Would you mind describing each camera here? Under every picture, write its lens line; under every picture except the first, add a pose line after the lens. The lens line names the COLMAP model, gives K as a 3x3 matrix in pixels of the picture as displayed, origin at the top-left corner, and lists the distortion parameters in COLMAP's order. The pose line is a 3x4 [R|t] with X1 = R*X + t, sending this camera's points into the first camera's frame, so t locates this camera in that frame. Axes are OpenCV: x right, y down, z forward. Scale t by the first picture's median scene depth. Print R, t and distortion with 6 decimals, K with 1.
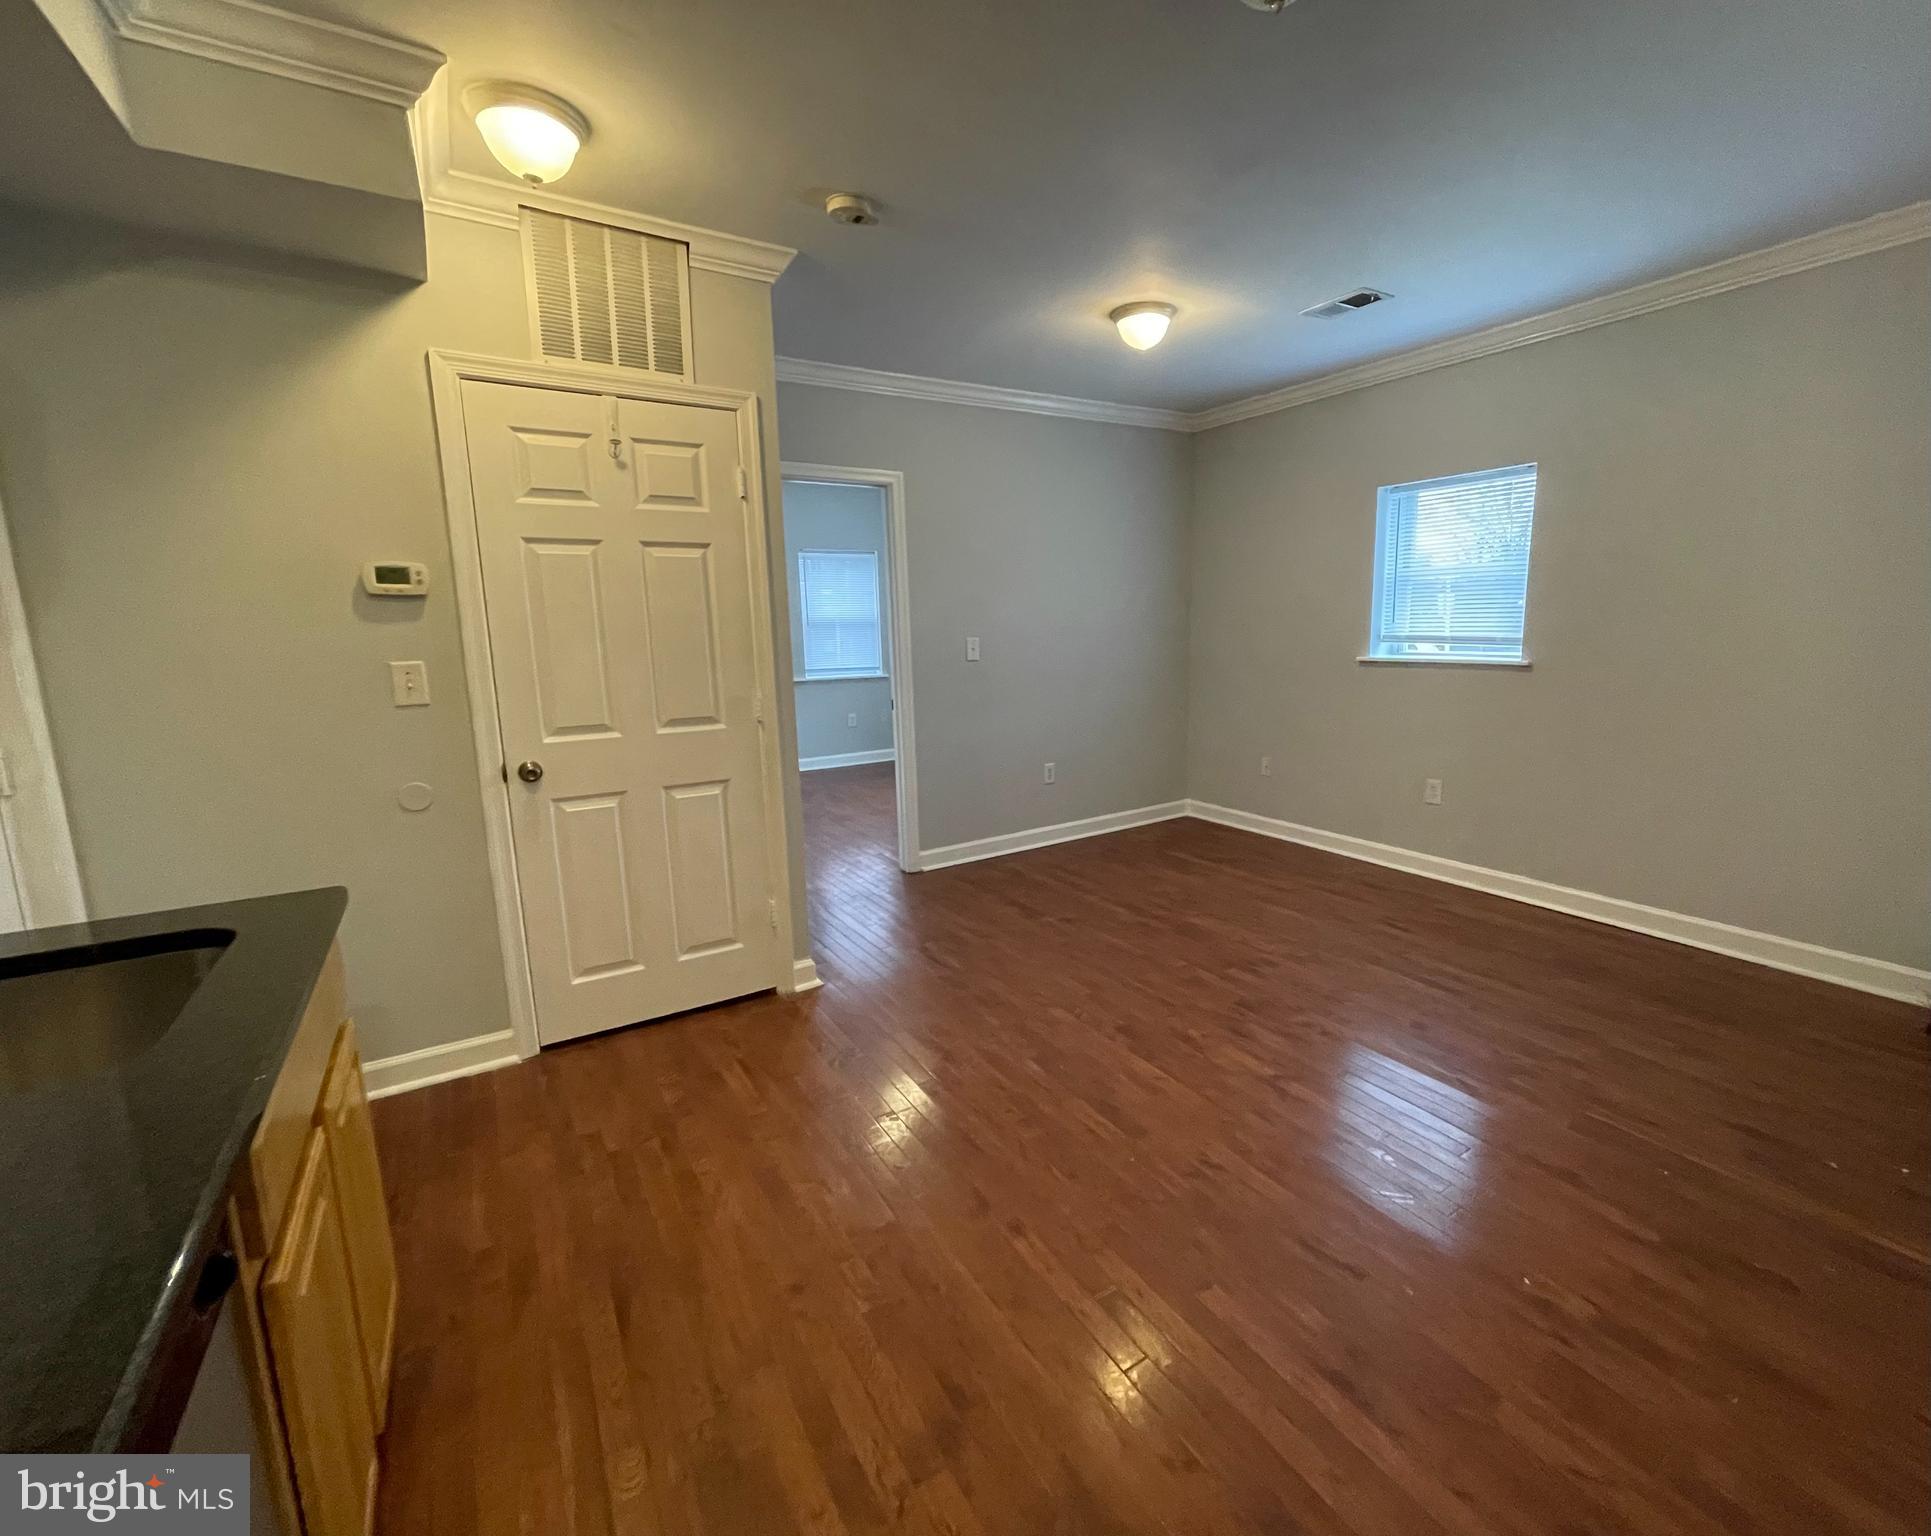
lens RADIAL K [[833.7, 0, 1015.6], [0, 833.7, 754.9], [0, 0, 1]] dist [0.001276, -0.001169]
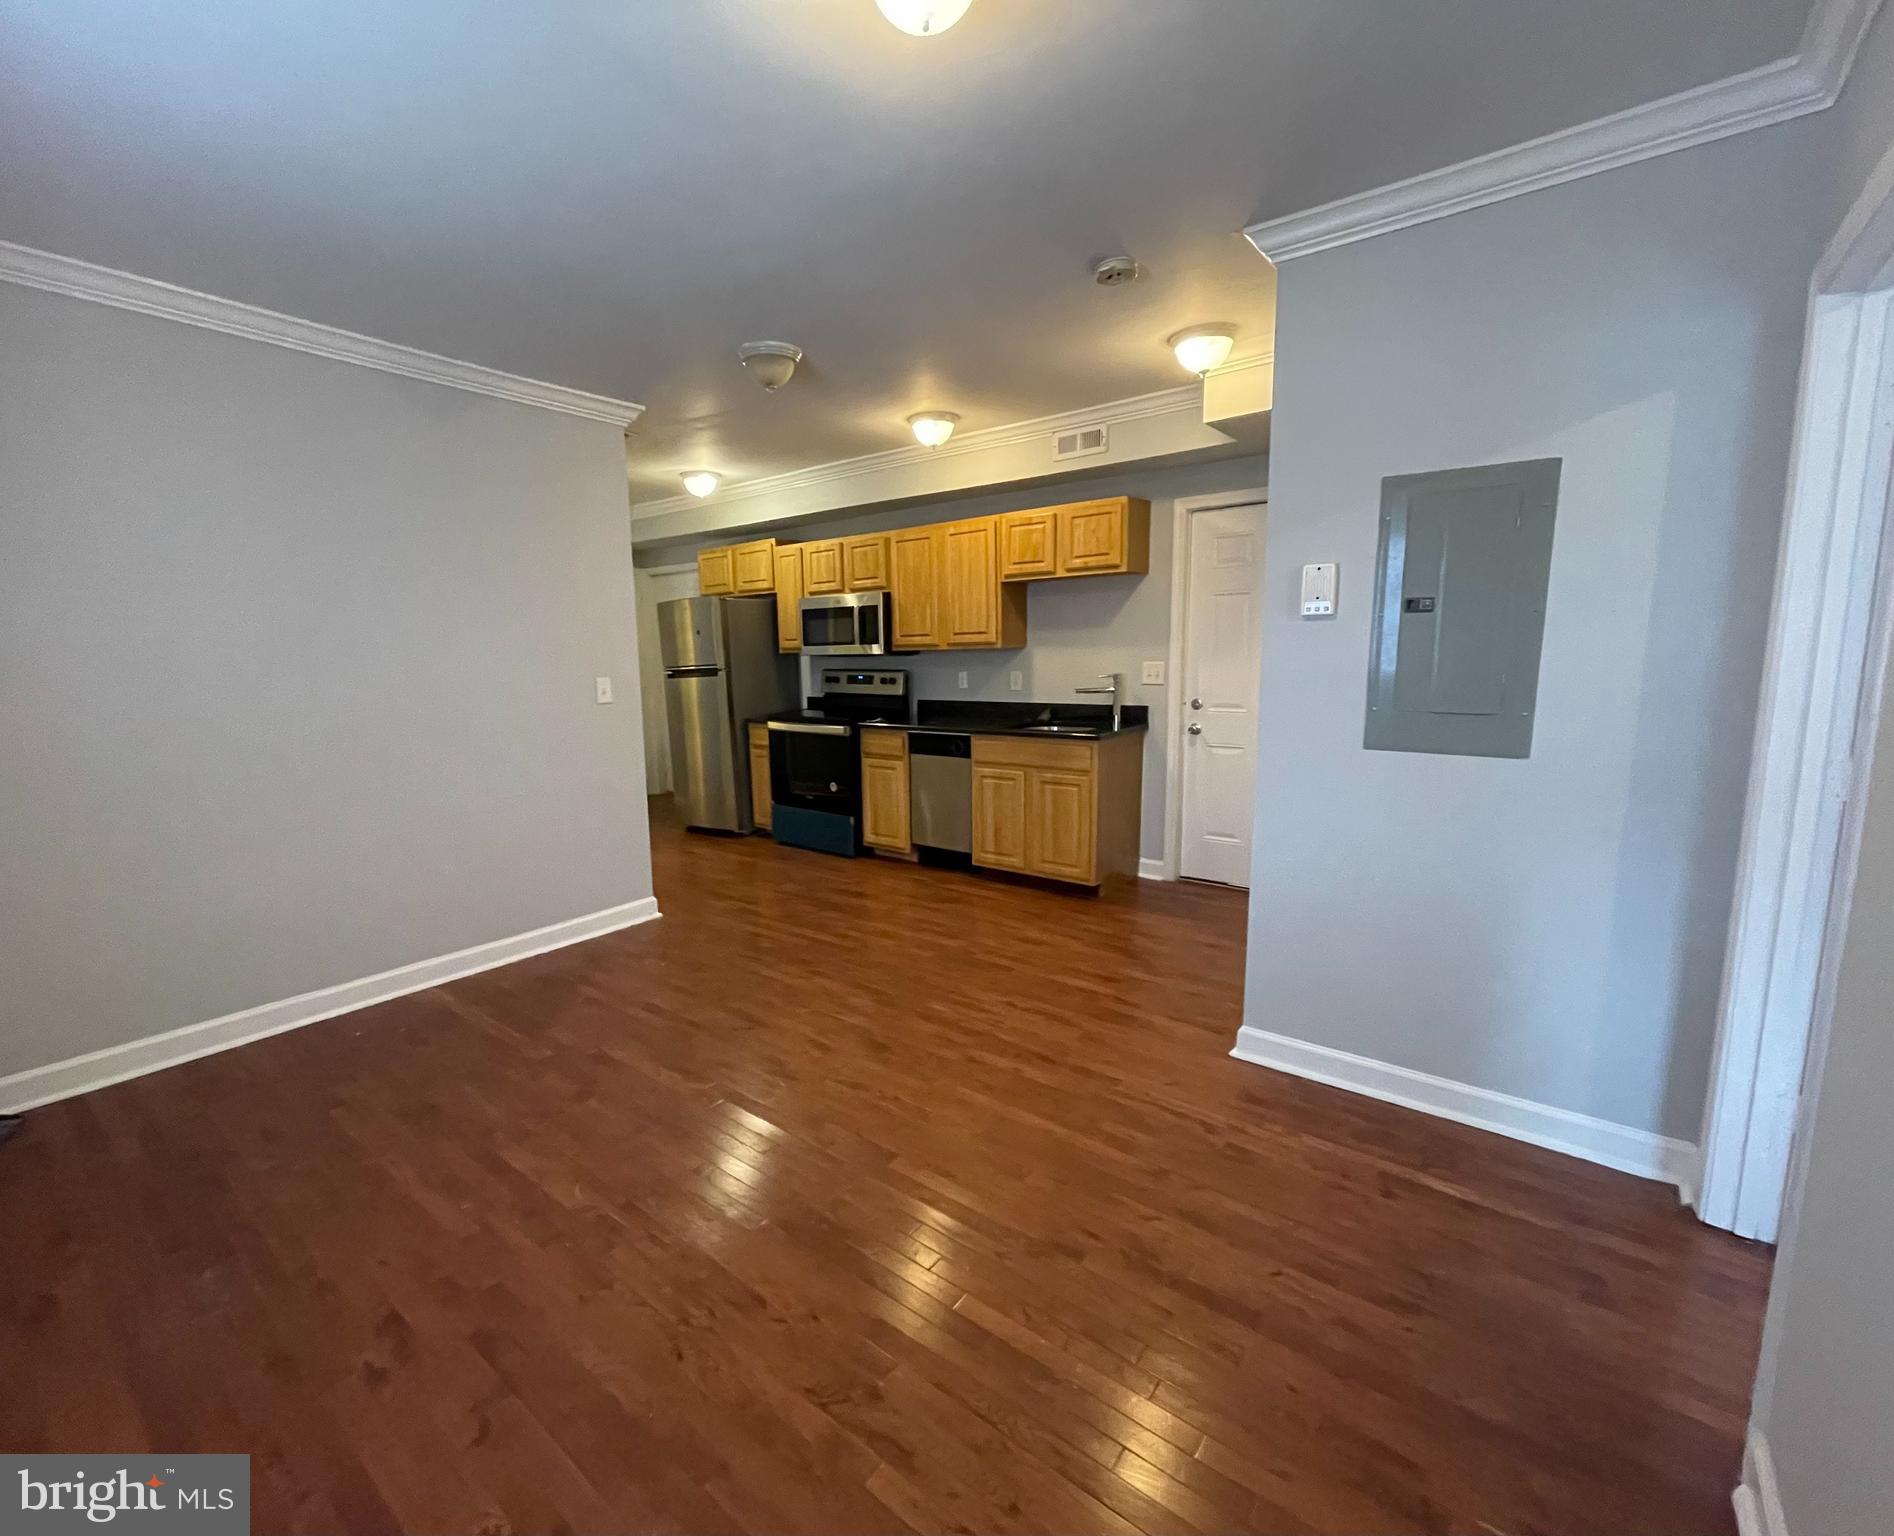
lens RADIAL K [[817.7, 0, 869.7], [0, 817.7, 775.1], [0, 0, 1]] dist [0.001276, -0.001169]
pose [[-0.958648, 0.075225, -0.274471, 0.417475], [-0.013581, 0.951243, 0.308145, -0.322318], [0.284269, 0.299130, -0.910886, 1.911430]]
